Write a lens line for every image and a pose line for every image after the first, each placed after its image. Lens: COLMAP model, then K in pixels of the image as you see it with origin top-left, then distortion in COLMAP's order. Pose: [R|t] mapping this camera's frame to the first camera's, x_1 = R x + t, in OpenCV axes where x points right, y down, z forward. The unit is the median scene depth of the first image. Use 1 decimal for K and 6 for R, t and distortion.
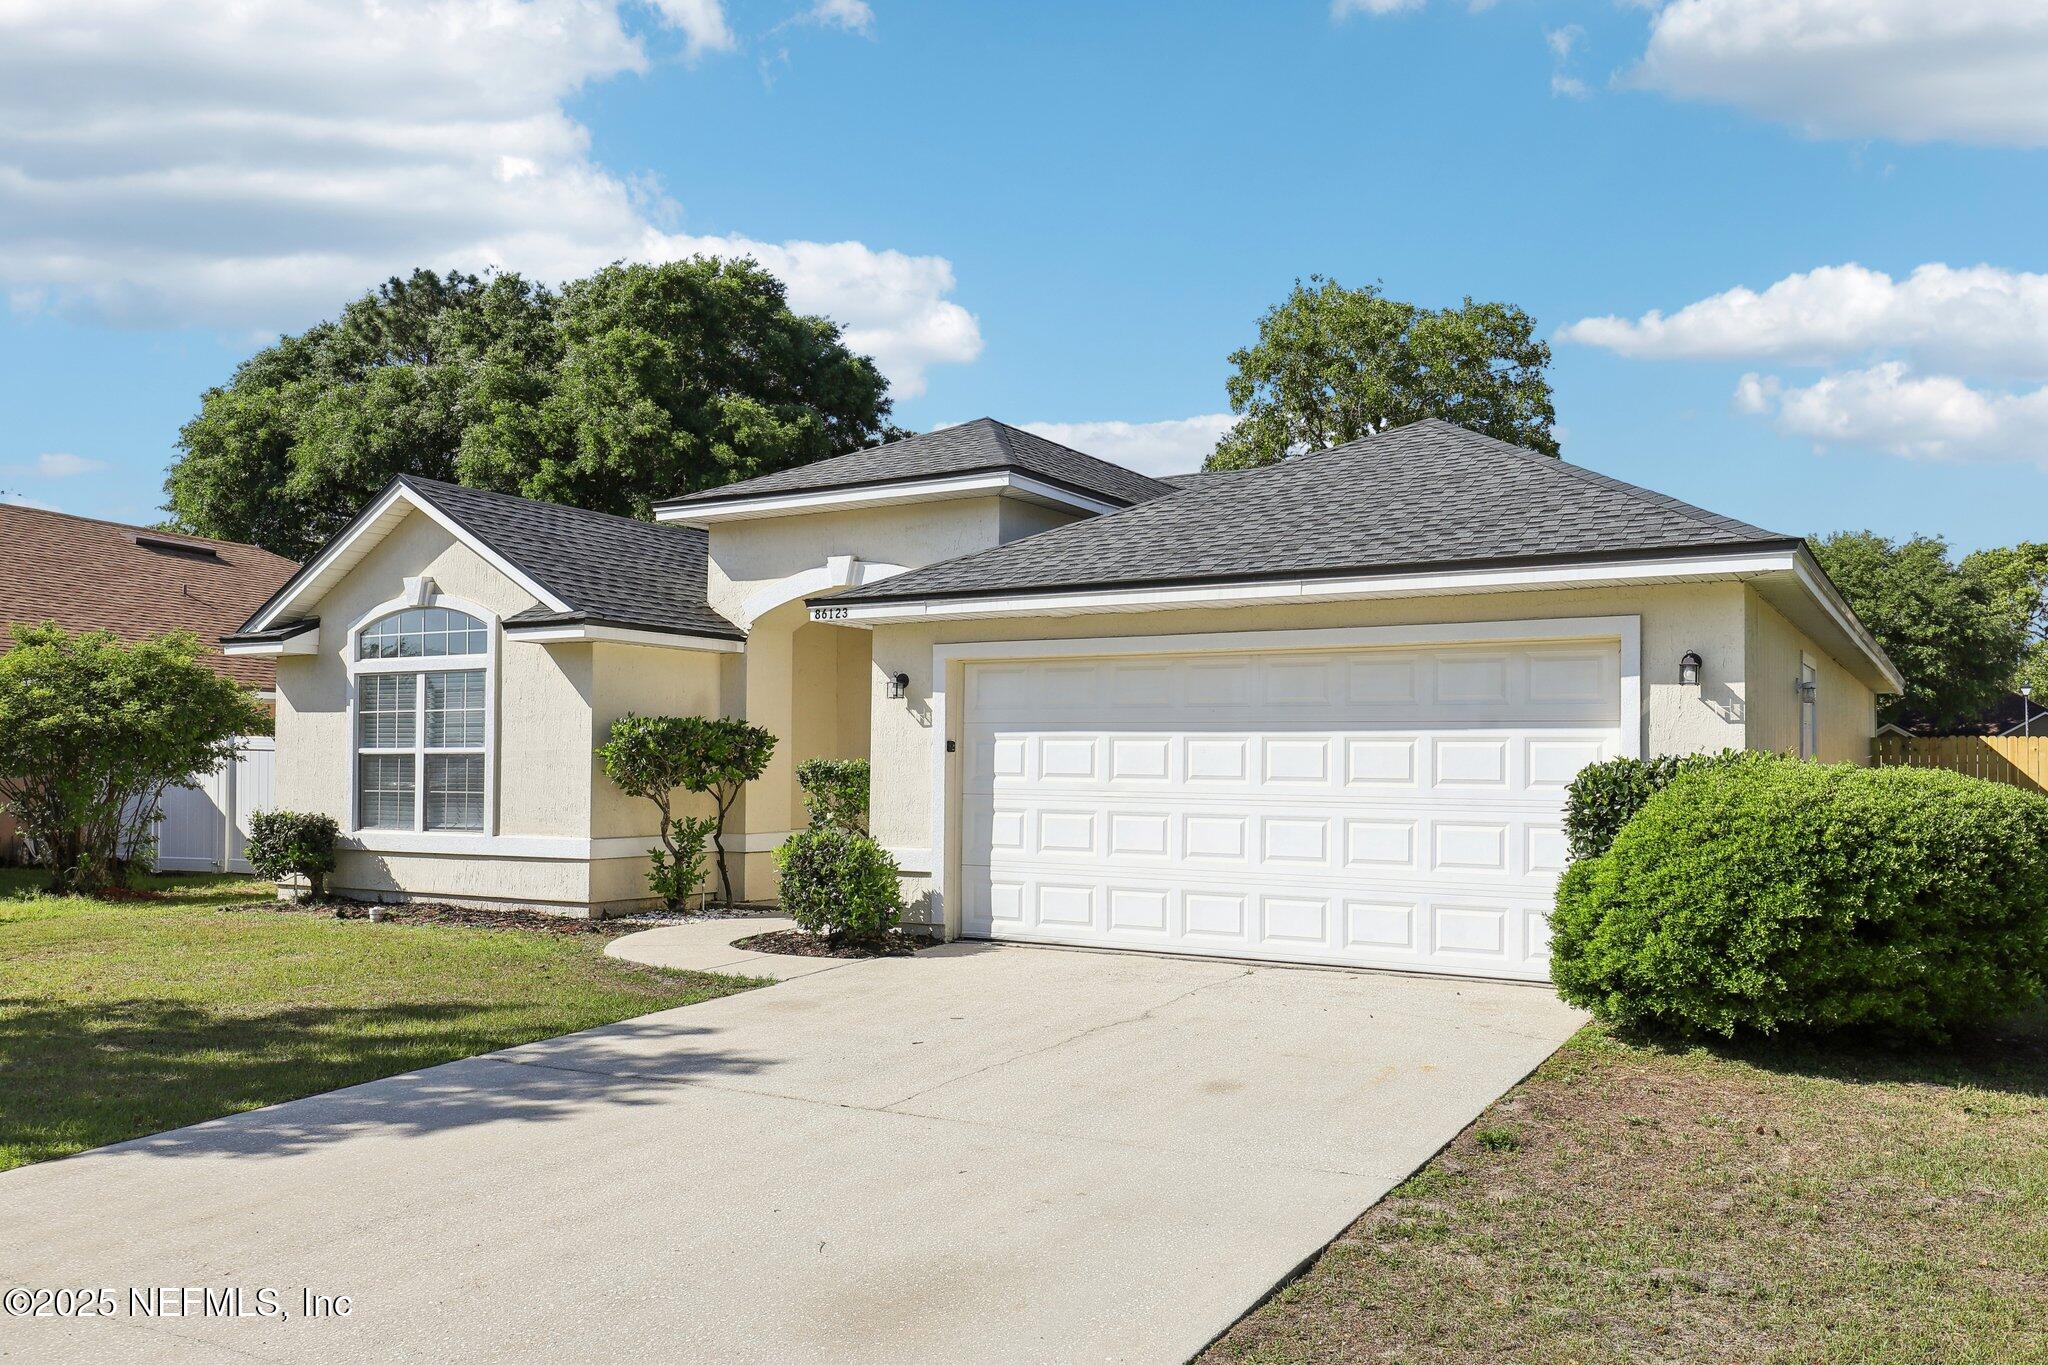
lens RADIAL K [[1638.8, 0, 1022.8], [0, 1638.8, 688.9], [0, 0, 1]] dist [-0.017013, -0.001807]
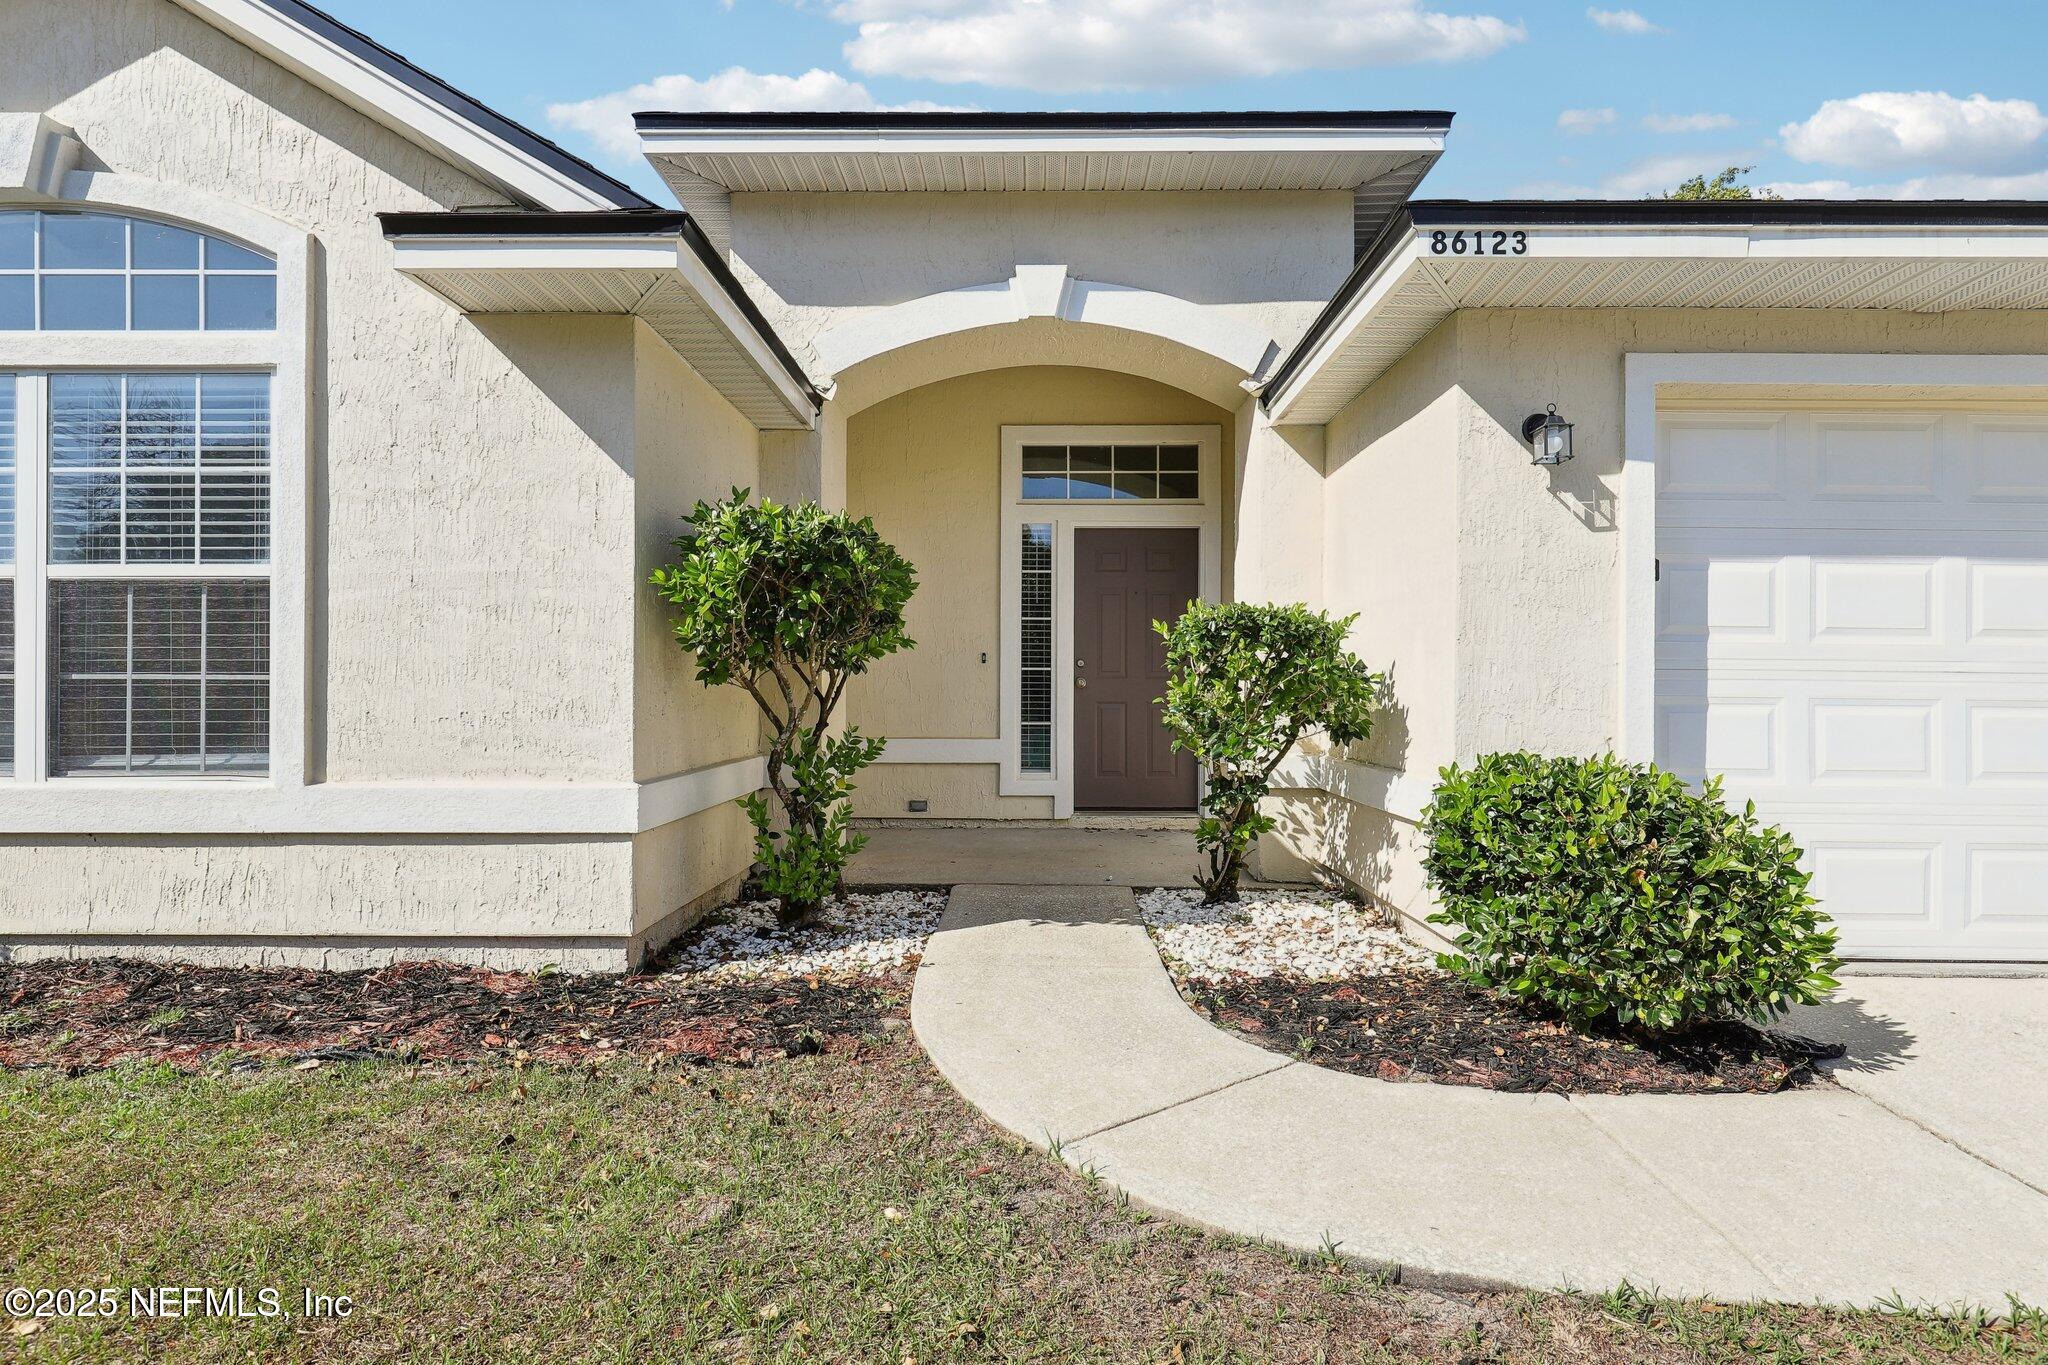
lens RADIAL K [[1031.2, 0, 1025.7], [0, 1031.2, 682.5], [0, 0, 1]] dist [0.006681, -0.001127]
pose [[0.867843, 0.004094, 0.496822, -0.302800], [-0.024170, 0.999130, 0.033987, 0.053008], [-0.496251, -0.041504, 0.867187, 0.706993]]
